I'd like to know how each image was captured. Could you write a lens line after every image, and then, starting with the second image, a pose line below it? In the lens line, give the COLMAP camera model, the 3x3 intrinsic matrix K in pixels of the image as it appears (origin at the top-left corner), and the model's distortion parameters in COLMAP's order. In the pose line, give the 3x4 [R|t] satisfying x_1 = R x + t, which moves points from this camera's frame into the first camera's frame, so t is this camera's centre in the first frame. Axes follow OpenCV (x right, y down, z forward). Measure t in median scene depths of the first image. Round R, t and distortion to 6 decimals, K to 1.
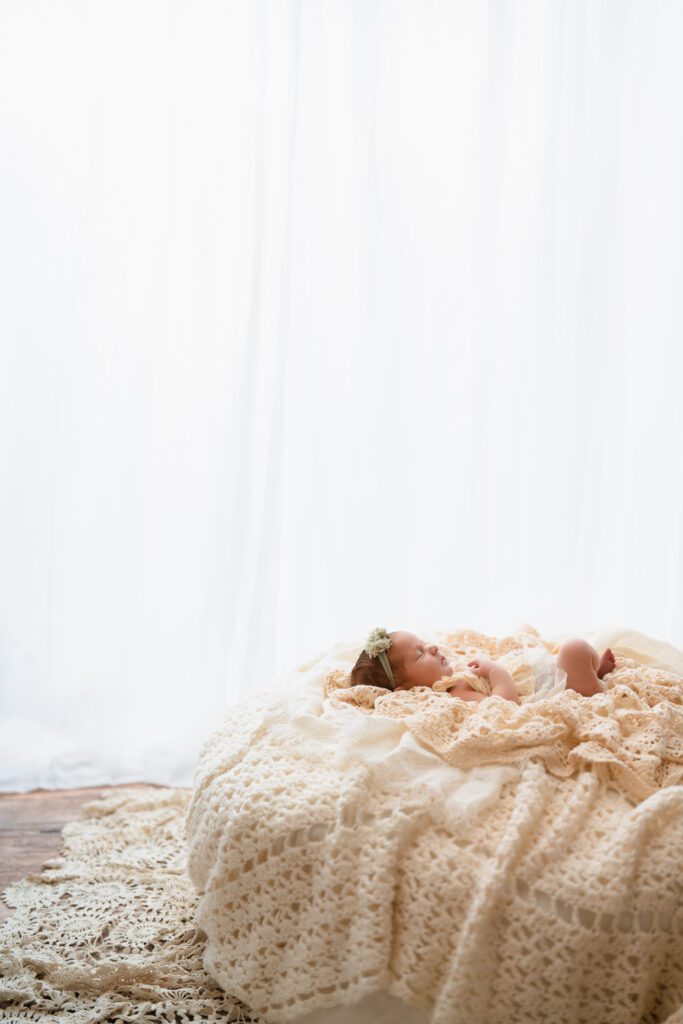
lens RADIAL K [[1527.3, 0, 342.0], [0, 1527.3, 514.4], [0, 0, 1]] dist [0.112933, 0.000000]
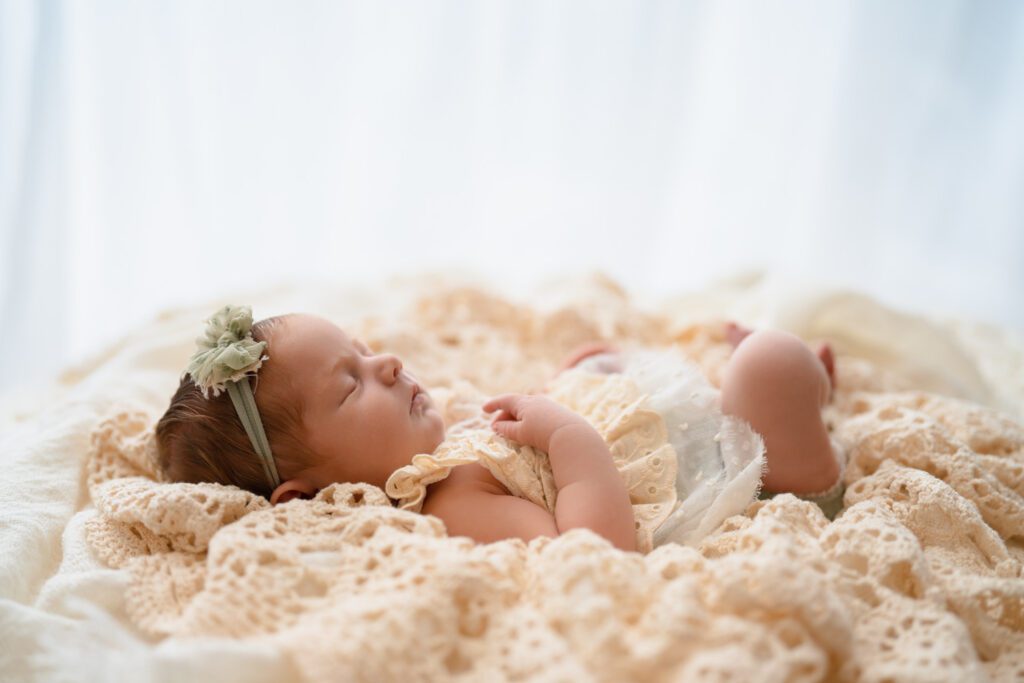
lens RADIAL K [[1527.3, 0, 514.2], [0, 1527.3, 342.4], [0, 0, 1]] dist [0.112933, 0.000000]
pose [[0.988729, -0.010476, 0.149351, 0.036262], [-0.014416, 0.986252, 0.164617, 0.023928], [-0.149022, -0.164914, 0.974985, 0.659743]]
